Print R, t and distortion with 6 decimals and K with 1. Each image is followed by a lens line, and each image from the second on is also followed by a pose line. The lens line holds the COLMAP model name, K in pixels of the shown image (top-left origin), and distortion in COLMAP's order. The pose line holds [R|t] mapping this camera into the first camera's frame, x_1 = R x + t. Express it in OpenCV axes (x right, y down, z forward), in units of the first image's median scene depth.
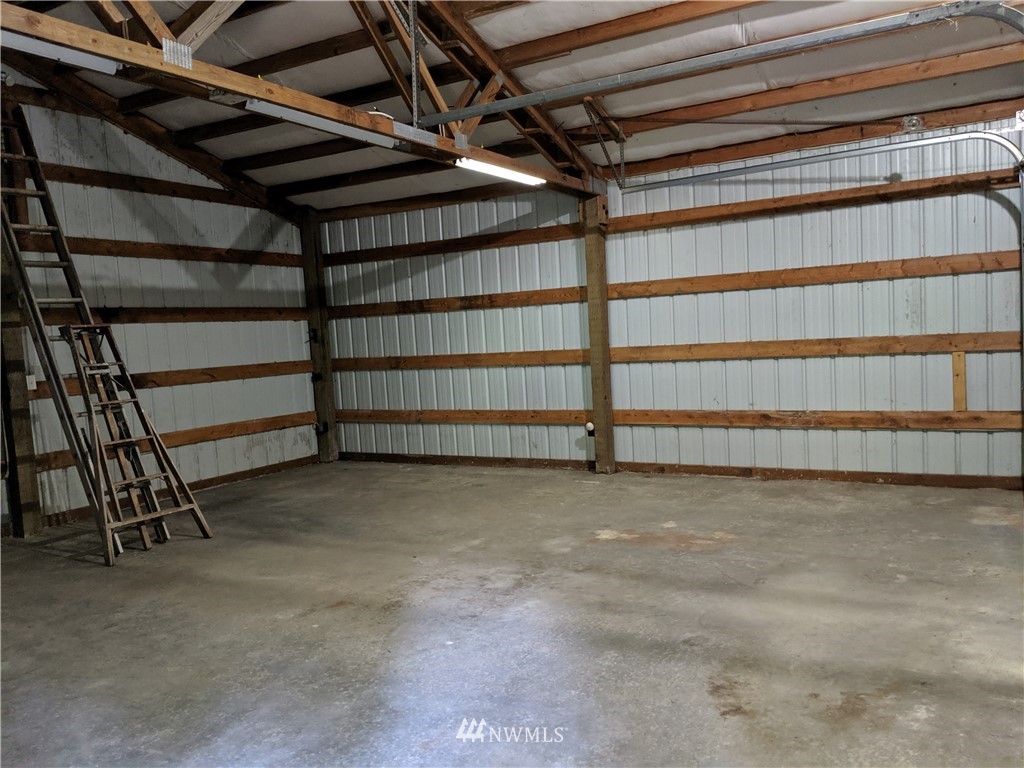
lens RADIAL K [[835.3, 0, 512.0], [0, 835.3, 384.0], [0, 0, 1]] dist [0.129565, -0.240187]
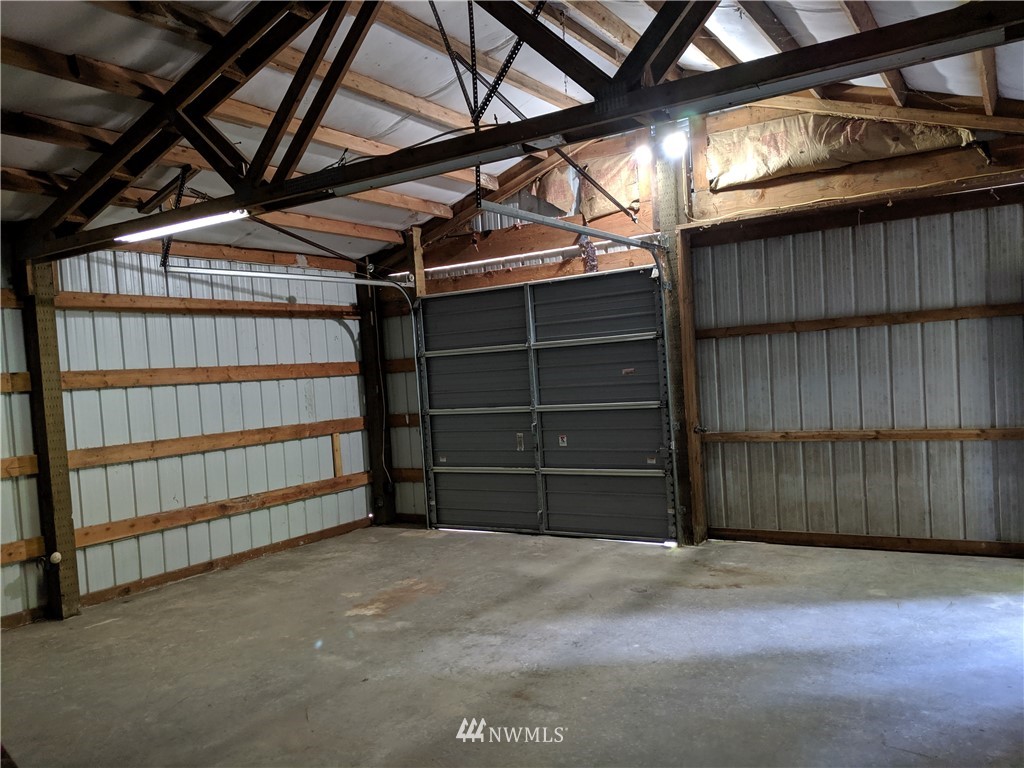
lens RADIAL K [[835.3, 0, 512.0], [0, 835.3, 384.0], [0, 0, 1]] dist [0.129565, -0.240187]
pose [[0.017385, 0.038231, 0.999118, -1.050430], [0.125735, 0.991252, -0.040118, -0.034271], [-0.991911, 0.126322, 0.012426, 0.890482]]
